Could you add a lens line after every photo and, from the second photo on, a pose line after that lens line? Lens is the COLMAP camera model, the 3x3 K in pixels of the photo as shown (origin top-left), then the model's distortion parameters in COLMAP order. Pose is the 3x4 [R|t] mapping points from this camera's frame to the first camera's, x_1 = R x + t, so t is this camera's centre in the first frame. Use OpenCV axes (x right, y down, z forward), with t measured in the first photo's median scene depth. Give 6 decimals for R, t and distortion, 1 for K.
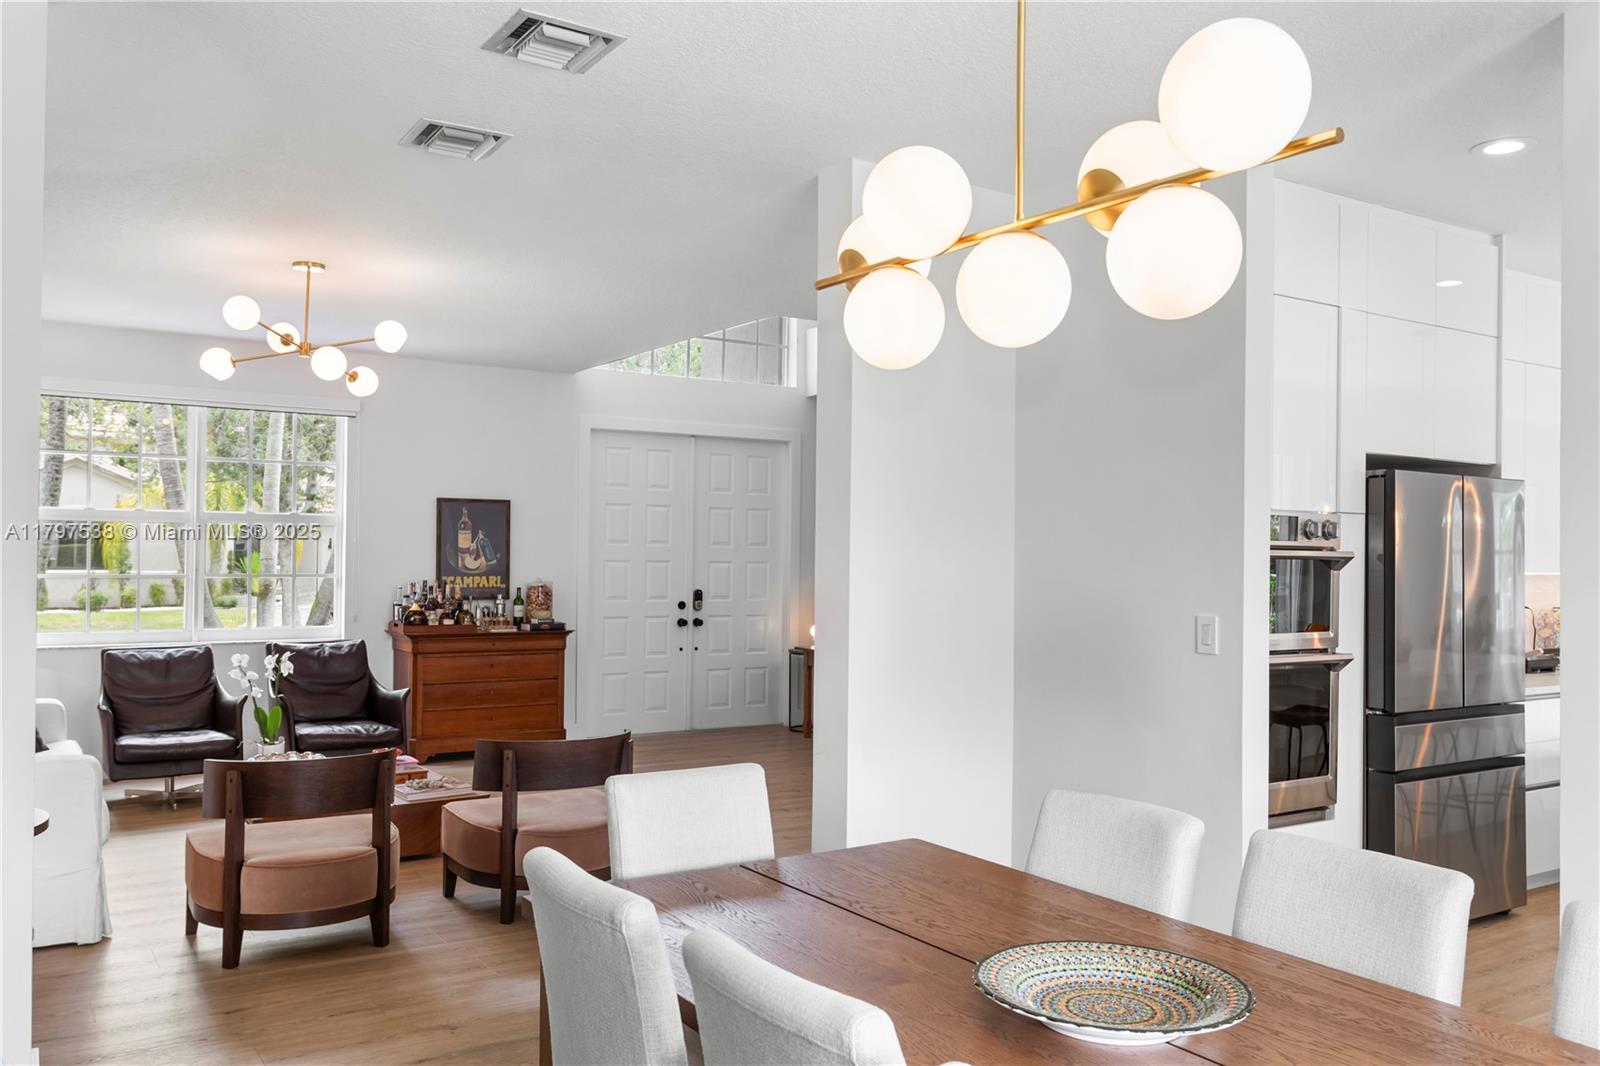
lens RADIAL K [[1325.2, 0, 798.6], [0, 1325.2, 544.8], [0, 0, 1]] dist [0.044209, 0.000996]
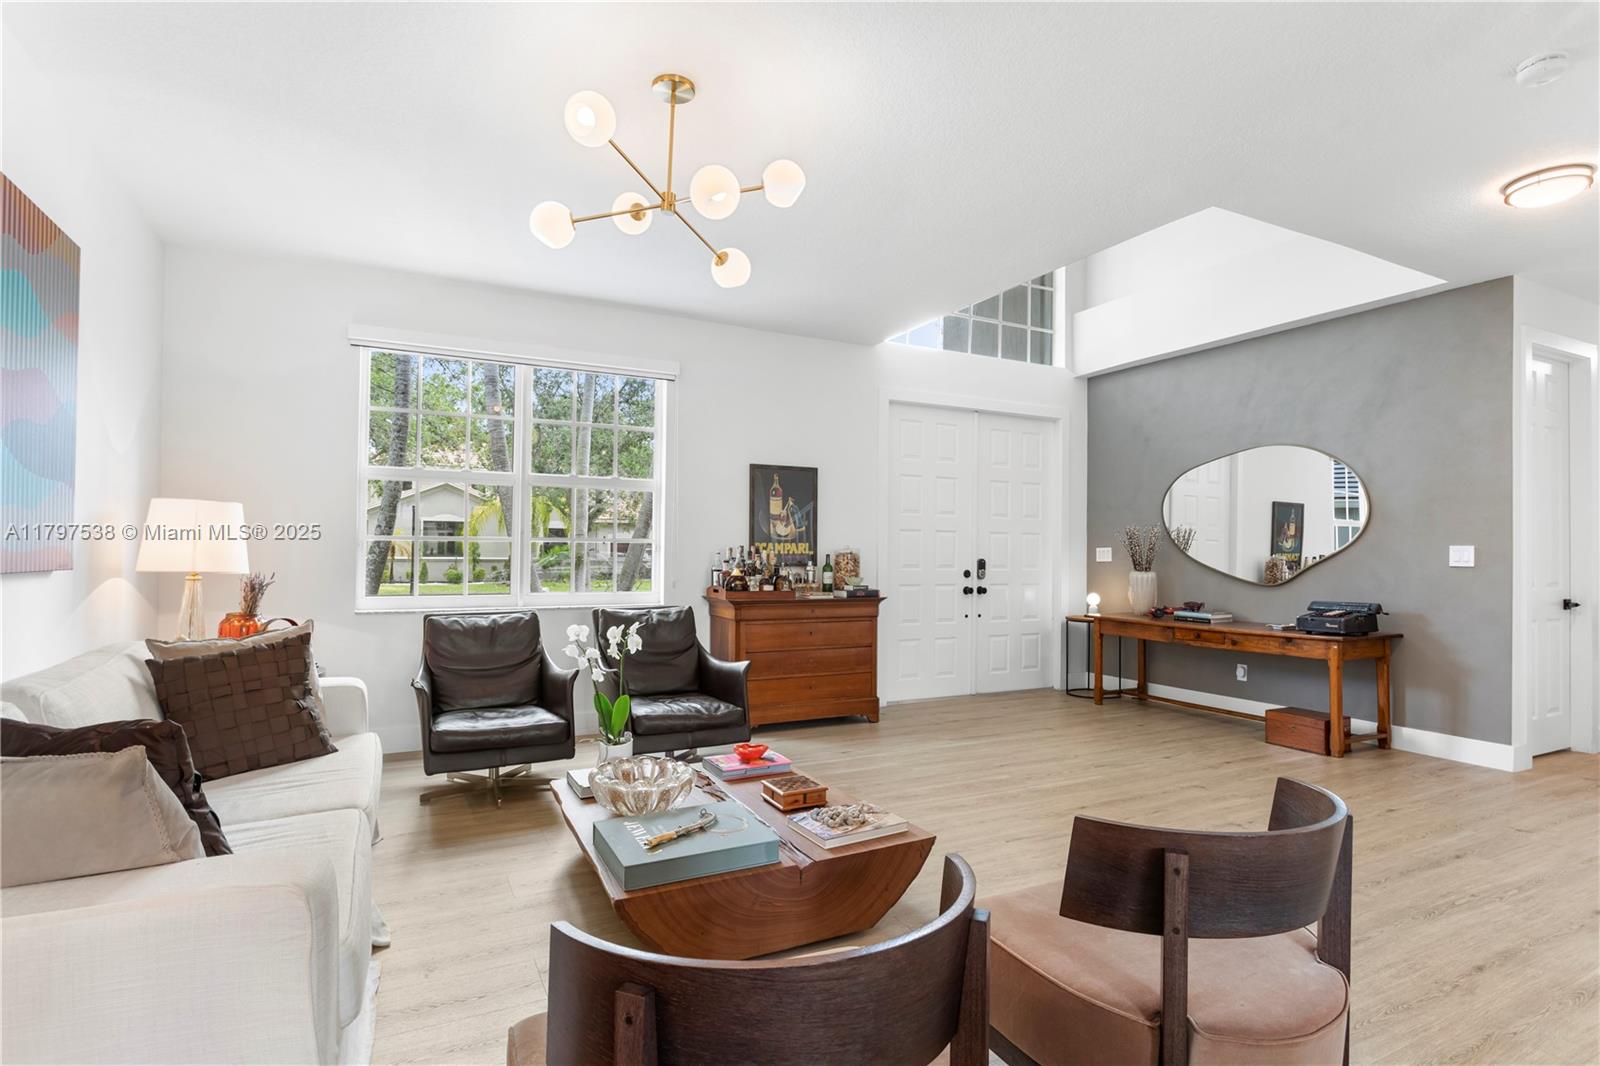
lens RADIAL K [[796.5, 0, 794.6], [0, 796.5, 541.1], [0, 0, 1]] dist [-0.009546, 0.002252]
pose [[0.995868, -0.003104, -0.090757, -0.189741], [0.002335, 0.999960, -0.008577, 0.028668], [0.090780, 0.008329, 0.995836, 0.418622]]
